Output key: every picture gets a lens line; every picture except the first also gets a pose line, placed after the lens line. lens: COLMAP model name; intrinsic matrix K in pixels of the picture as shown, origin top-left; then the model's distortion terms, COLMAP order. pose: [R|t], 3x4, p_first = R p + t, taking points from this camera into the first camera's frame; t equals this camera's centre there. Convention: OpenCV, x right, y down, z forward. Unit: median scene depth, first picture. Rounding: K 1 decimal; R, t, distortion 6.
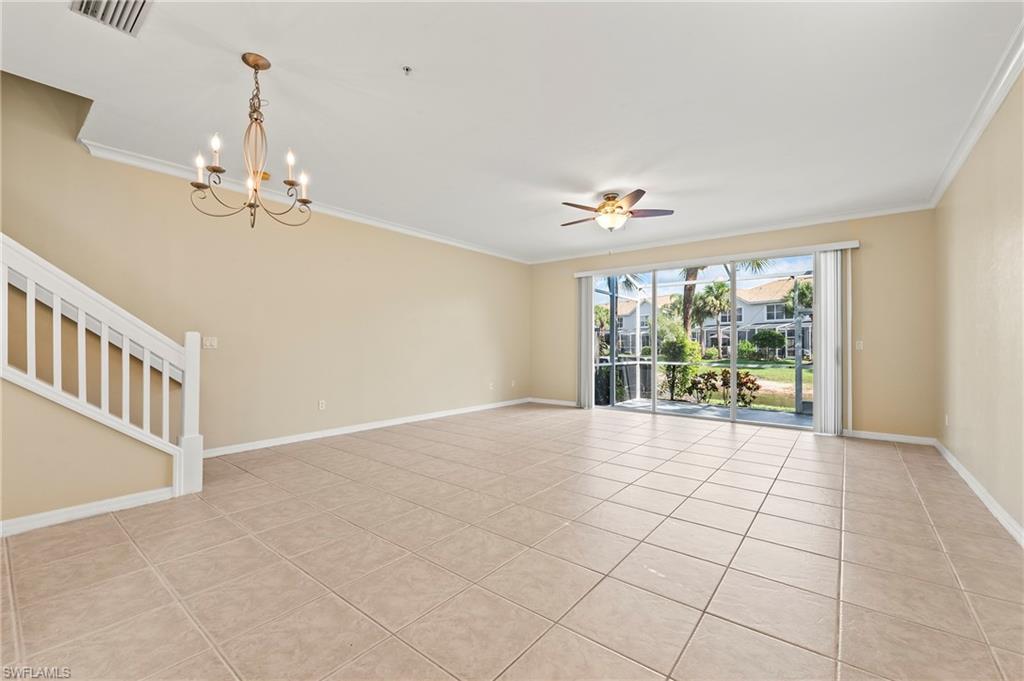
lens RADIAL K [[419.2, 0, 502.2], [0, 419.2, 342.2], [0, 0, 1]] dist [0.000020, -0.000144]
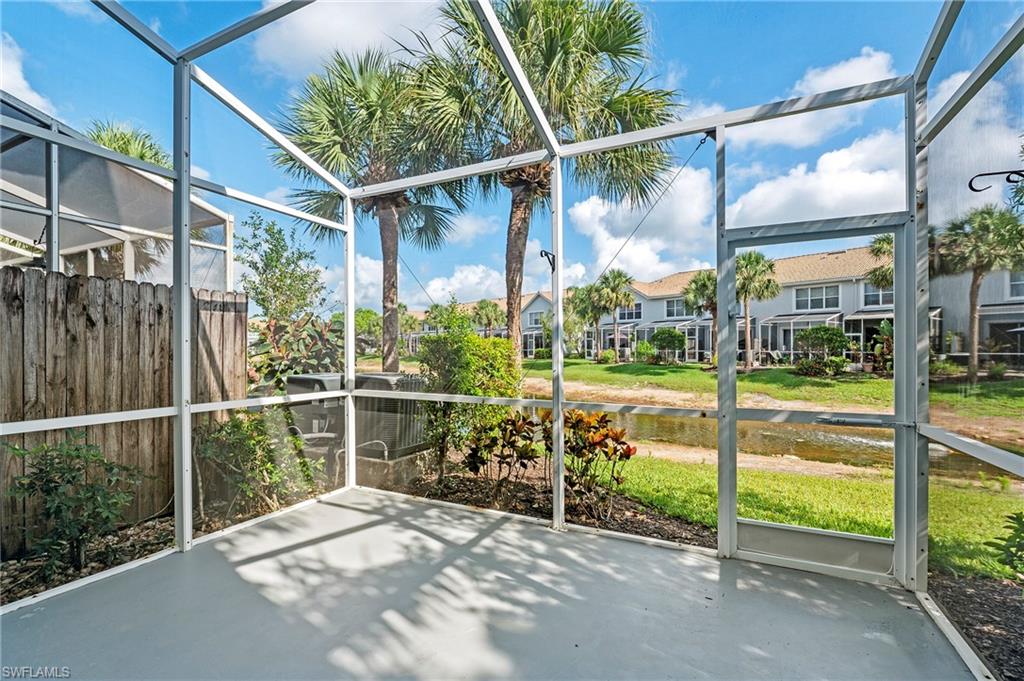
lens RADIAL K [[464.6, 0, 513.3], [0, 464.6, 348.2], [0, 0, 1]] dist [-0.000538, -0.000021]
pose [[0.971411, -0.003728, 0.237374, 0.402356], [0.001479, 0.999952, 0.009652, 0.003404], [-0.237399, -0.009025, 0.971370, 0.601213]]
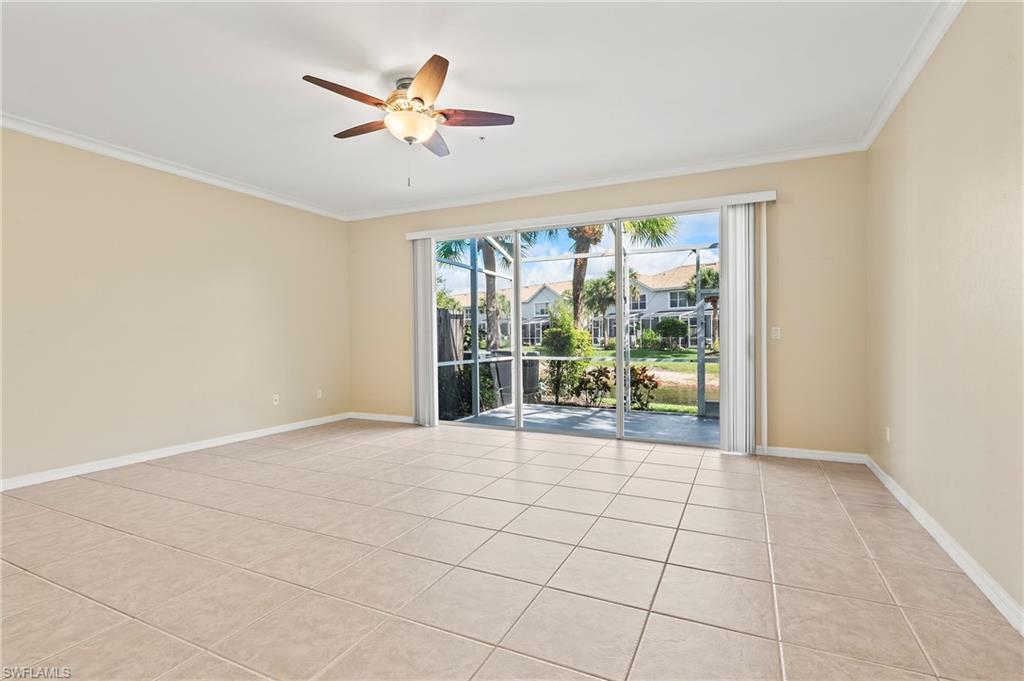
lens RADIAL K [[457.9, 0, 466.7], [0, 457.9, 339.3], [0, 0, 1]] dist [0.002700, 0.000201]
pose [[0.989724, -0.011206, 0.142551, 0.109116], [0.009342, 0.999862, 0.013739, 0.001007], [-0.142686, -0.012266, 0.989692, 0.154792]]
